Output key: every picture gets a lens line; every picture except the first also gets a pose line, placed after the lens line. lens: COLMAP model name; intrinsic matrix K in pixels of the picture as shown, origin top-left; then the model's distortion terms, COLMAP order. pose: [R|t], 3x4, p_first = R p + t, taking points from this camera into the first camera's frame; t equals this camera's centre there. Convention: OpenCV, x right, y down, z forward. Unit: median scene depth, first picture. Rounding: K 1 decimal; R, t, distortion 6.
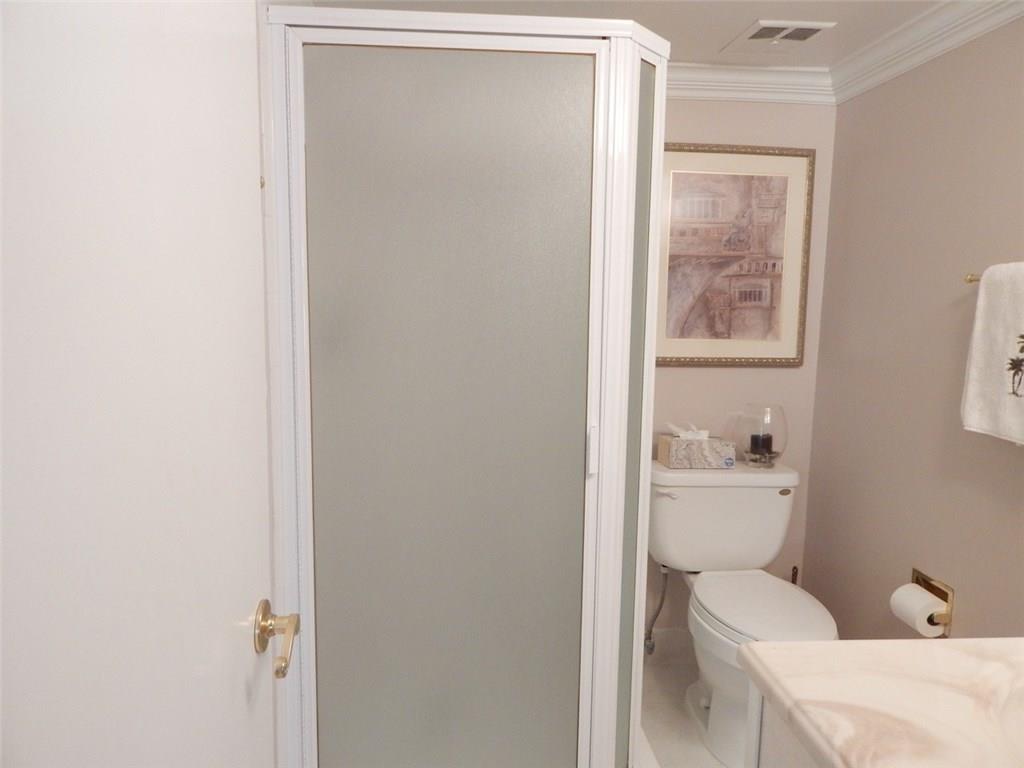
lens RADIAL K [[682.5, 0, 513.9], [0, 682.5, 378.6], [0, 0, 1]] dist [0.016158, -0.010972]
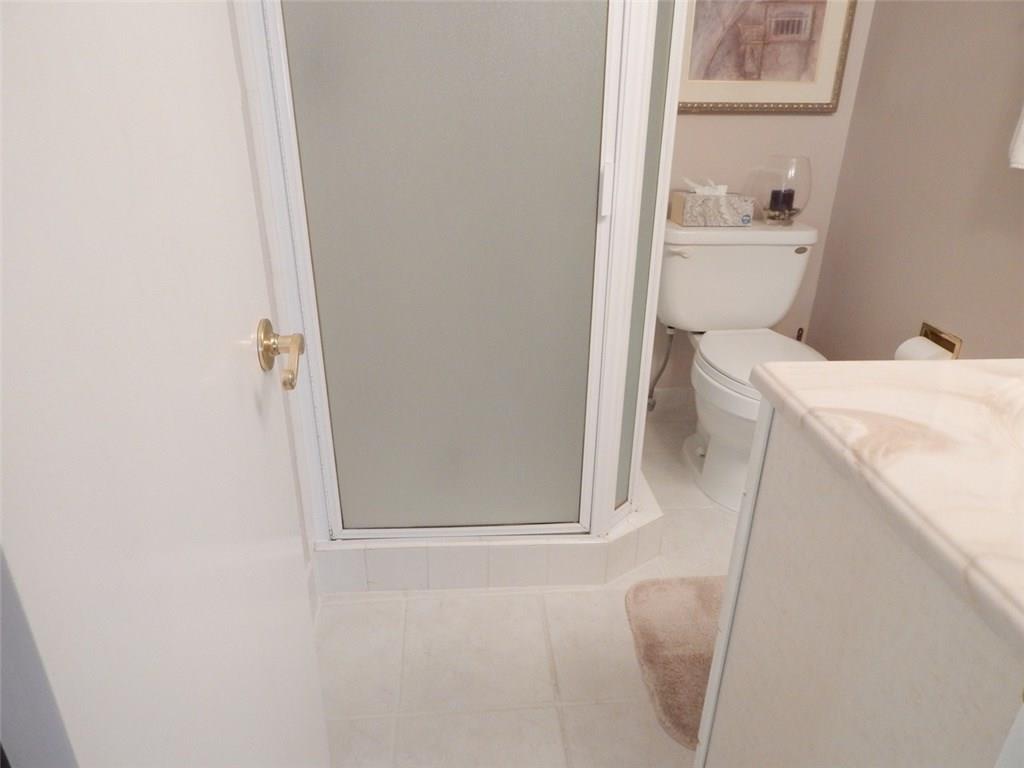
lens RADIAL K [[686.2, 0, 514.9], [0, 686.2, 378.5], [0, 0, 1]] dist [0.014106, -0.009711]
pose [[0.999981, -0.005195, -0.003443, -0.004119], [0.005991, 0.953522, 0.301262, 0.042436], [0.001718, -0.301277, 0.953535, 0.021306]]
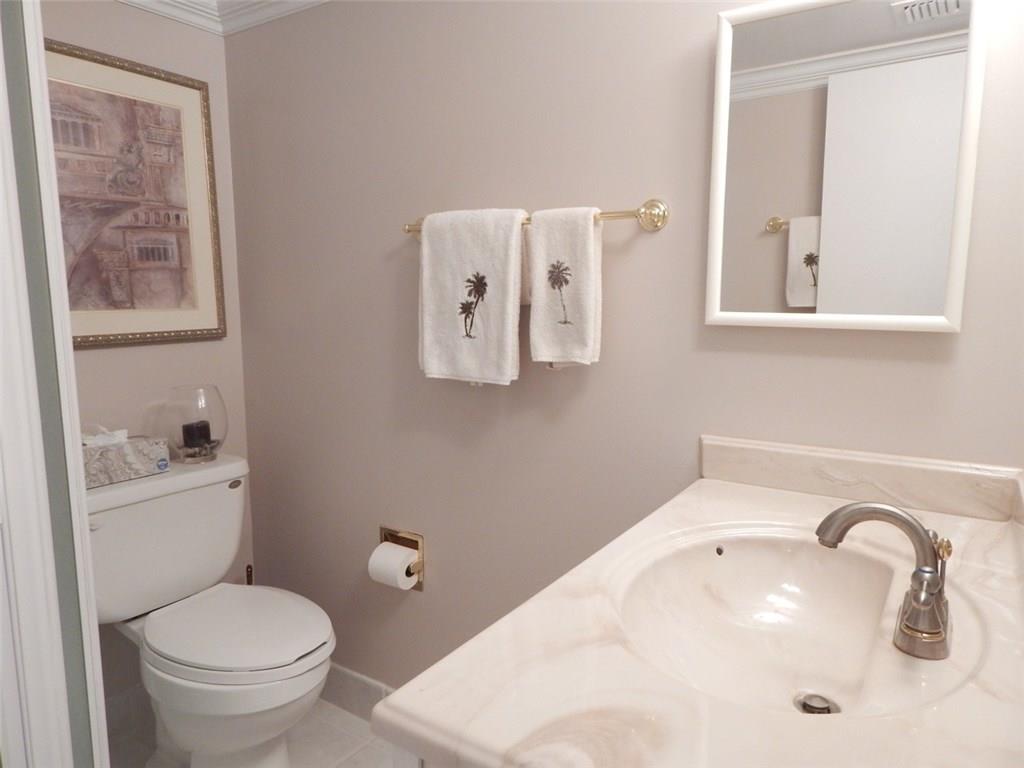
lens RADIAL K [[686.2, 0, 514.9], [0, 686.2, 378.5], [0, 0, 1]] dist [0.014106, -0.009711]
pose [[0.627956, -0.122754, 0.768507, -0.025566], [0.108646, 0.991640, 0.069620, 0.013442], [-0.770628, 0.039777, 0.636042, 0.177931]]
